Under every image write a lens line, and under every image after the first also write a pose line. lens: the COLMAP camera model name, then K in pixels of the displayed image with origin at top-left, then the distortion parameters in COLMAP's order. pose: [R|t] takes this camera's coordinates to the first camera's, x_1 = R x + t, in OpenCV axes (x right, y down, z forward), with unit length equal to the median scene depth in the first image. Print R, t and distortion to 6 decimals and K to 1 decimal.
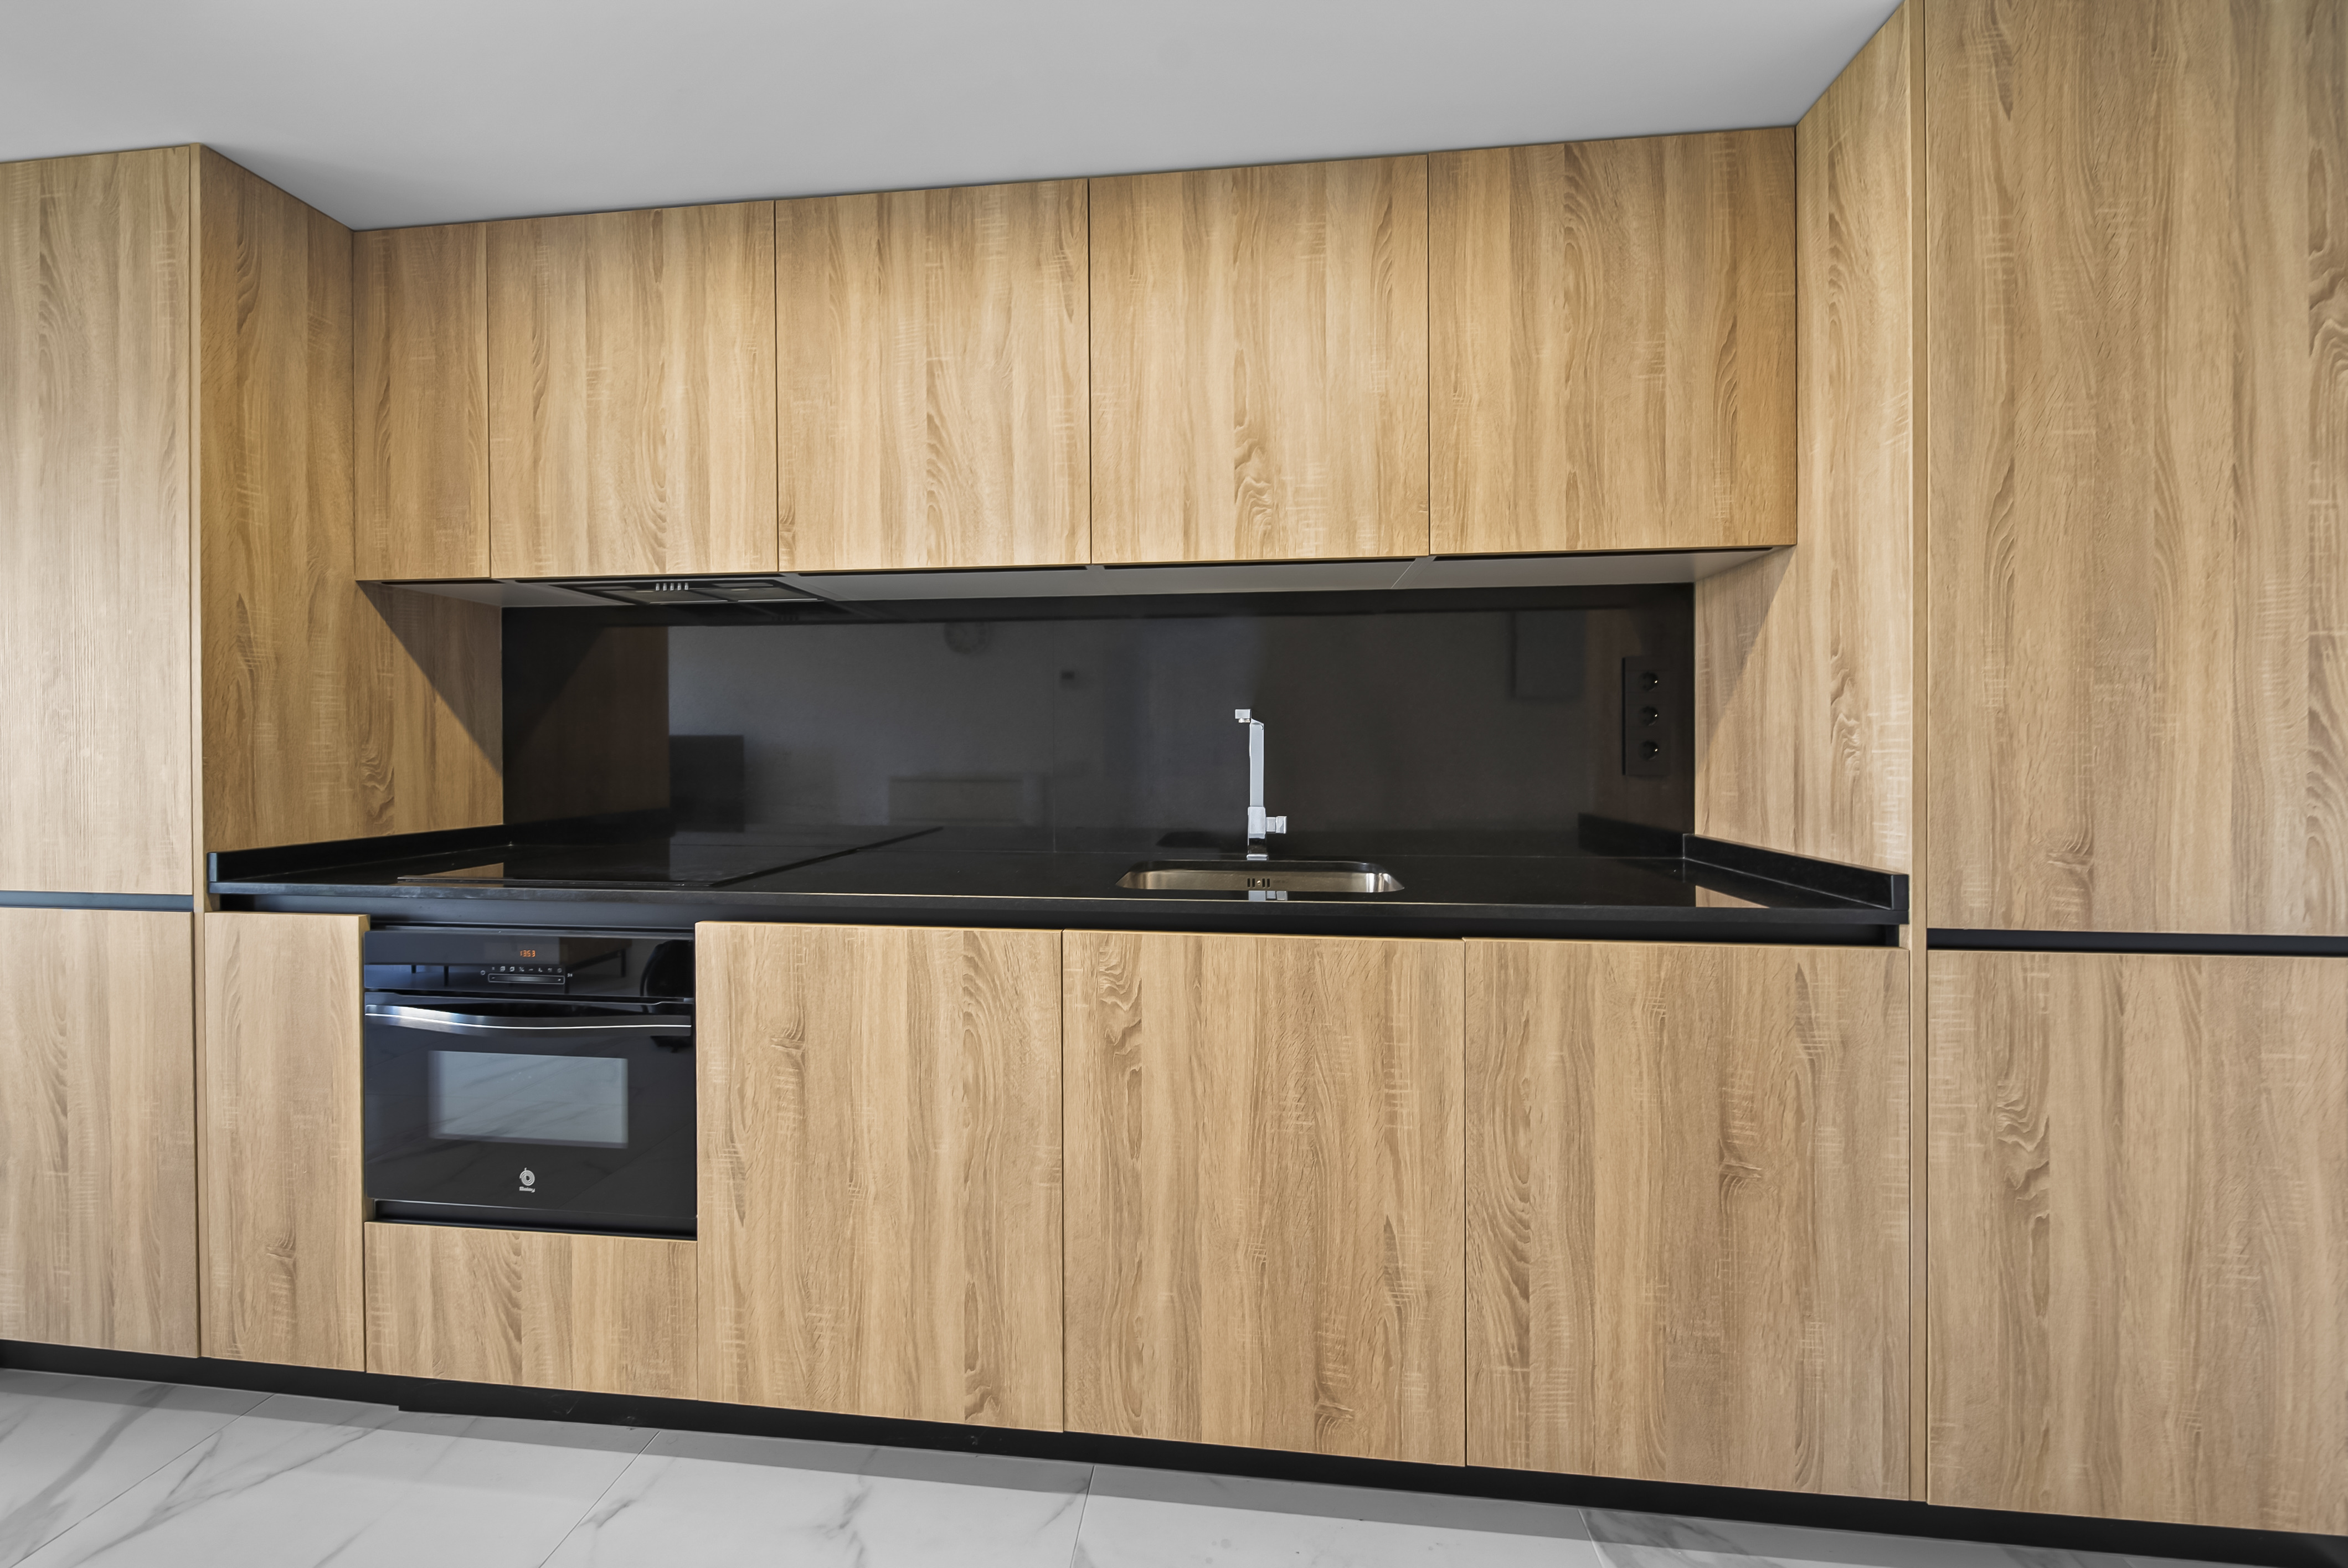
lens RADIAL K [[844.0, 0, 1202.3], [0, 844.0, 758.9], [0, 0, 1]] dist [-0.000330, -0.001438]
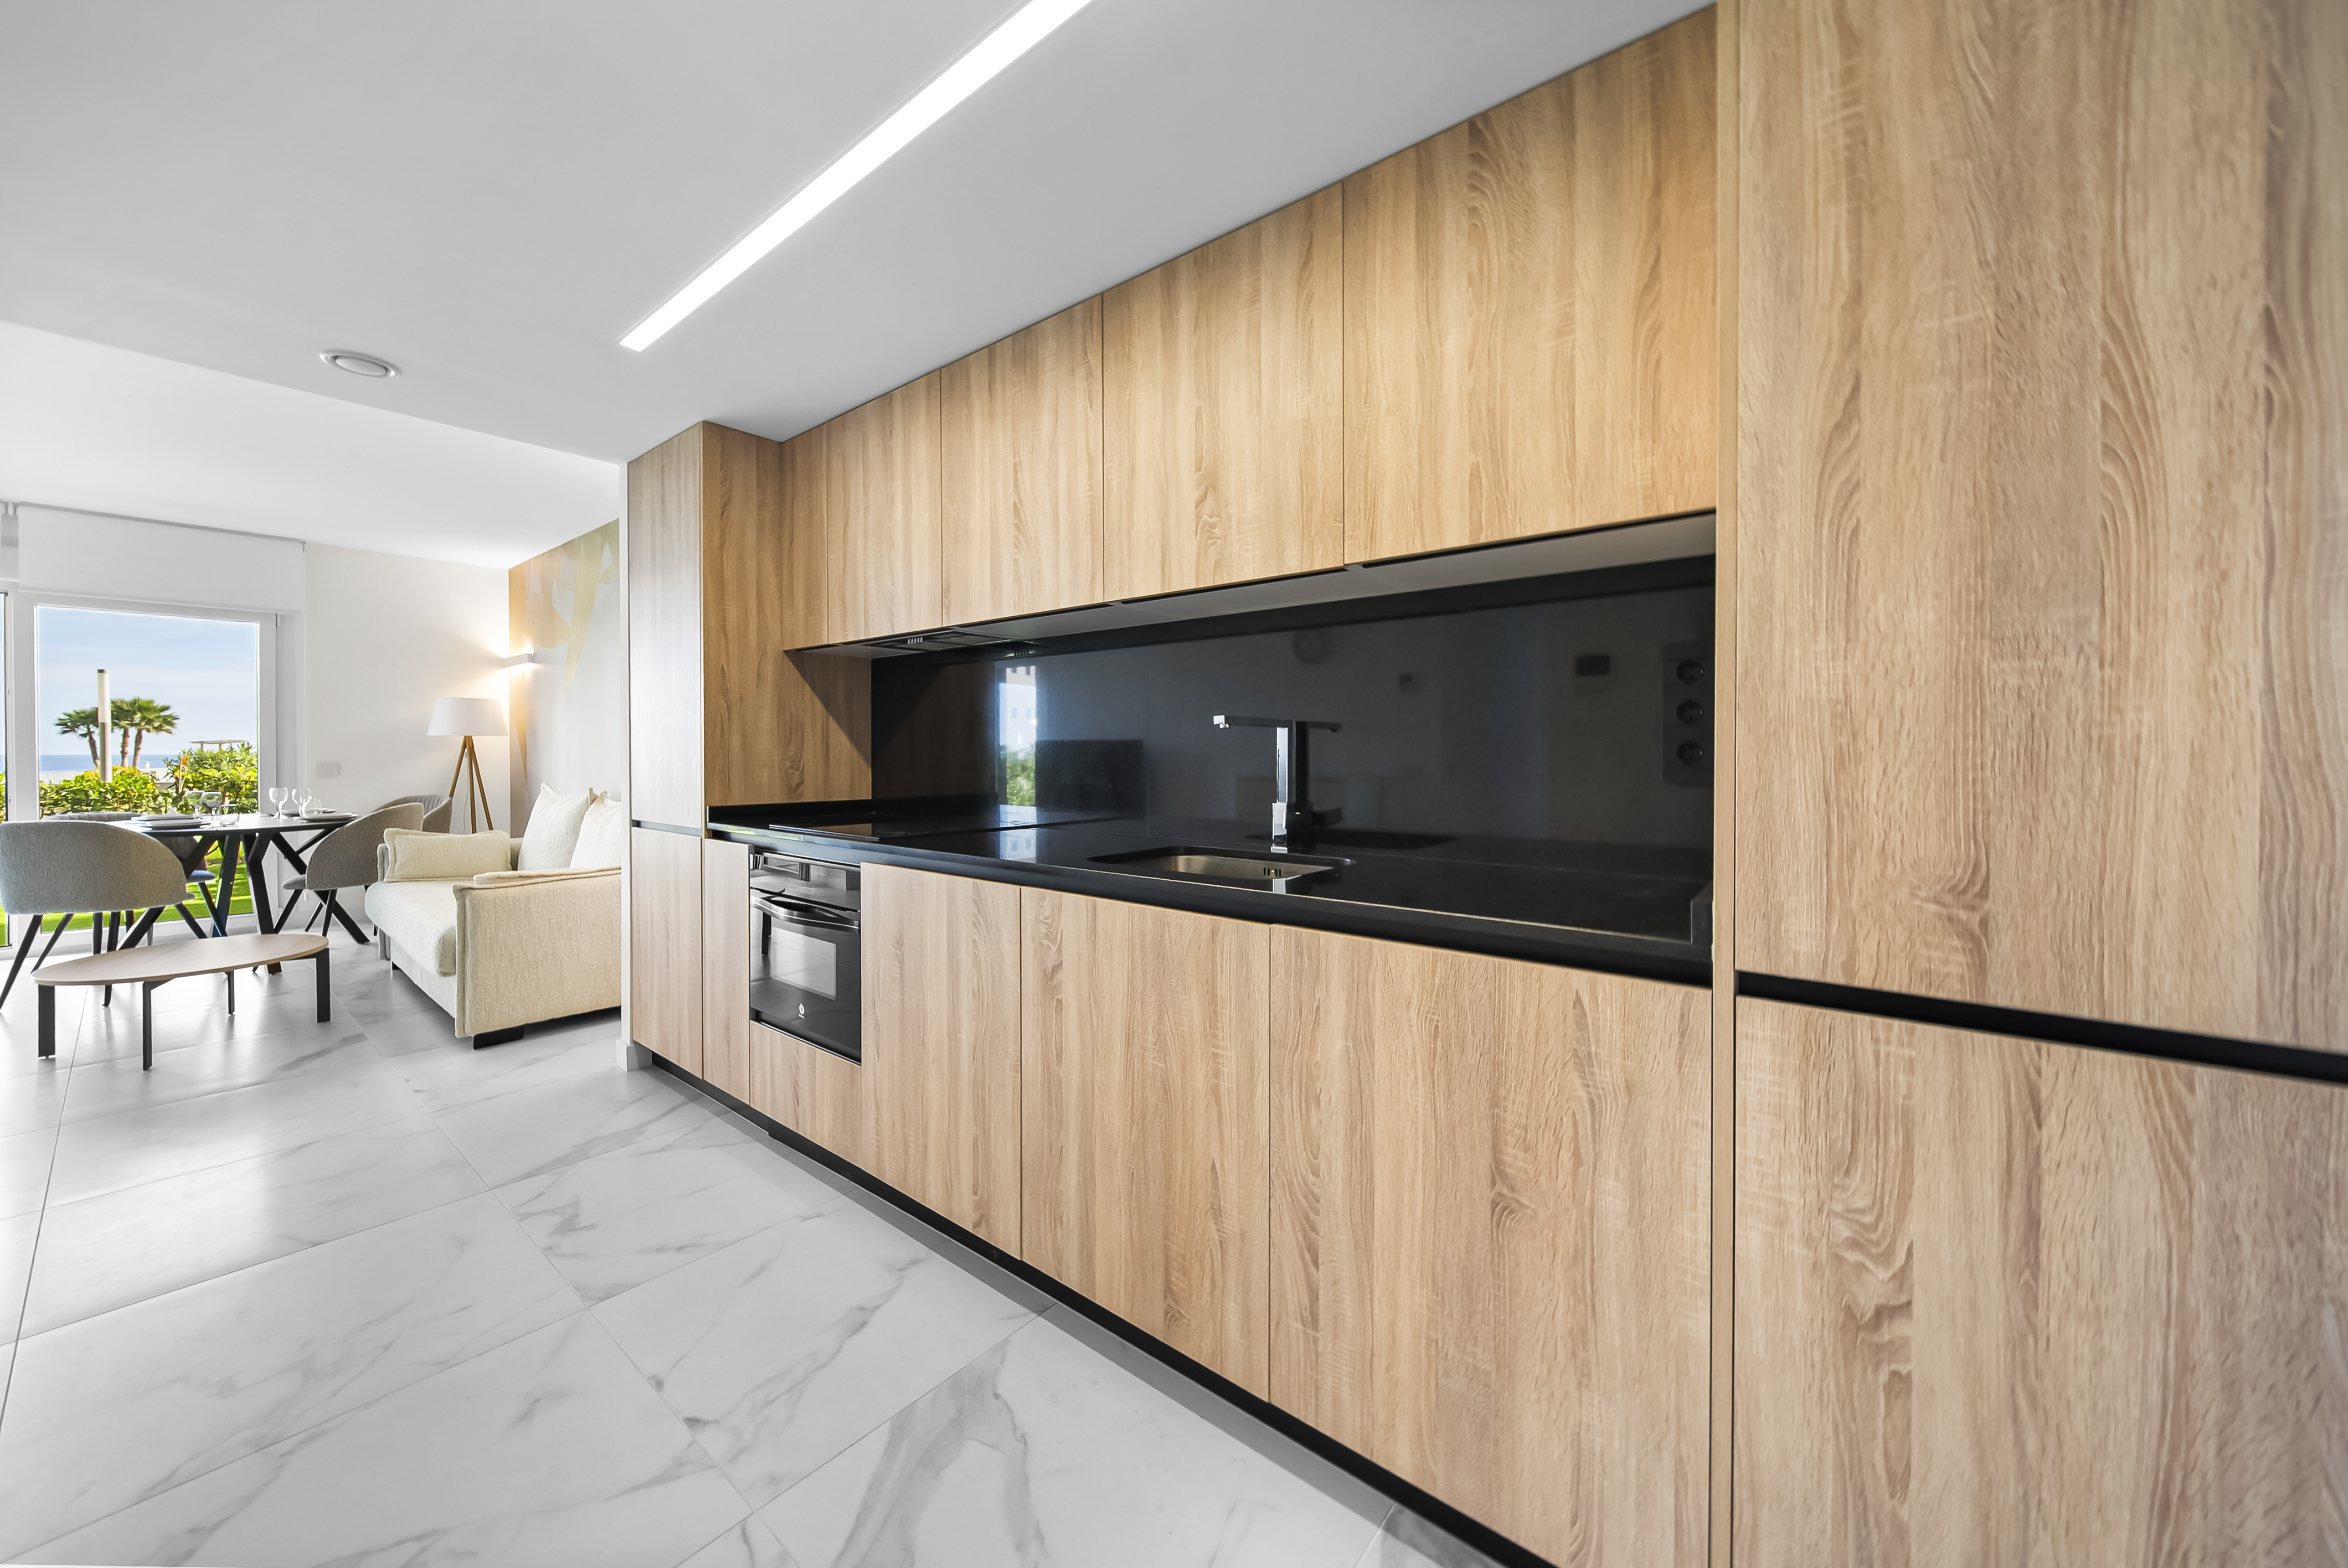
lens RADIAL K [[844.0, 0, 1182.6], [0, 844.0, 766.3], [0, 0, 1]] dist [-0.000330, -0.001438]
pose [[0.840157, 0.011148, -0.542229, 0.803475], [-0.007676, 0.999933, 0.008664, -0.000283], [0.542290, -0.003116, 0.840186, 0.016372]]
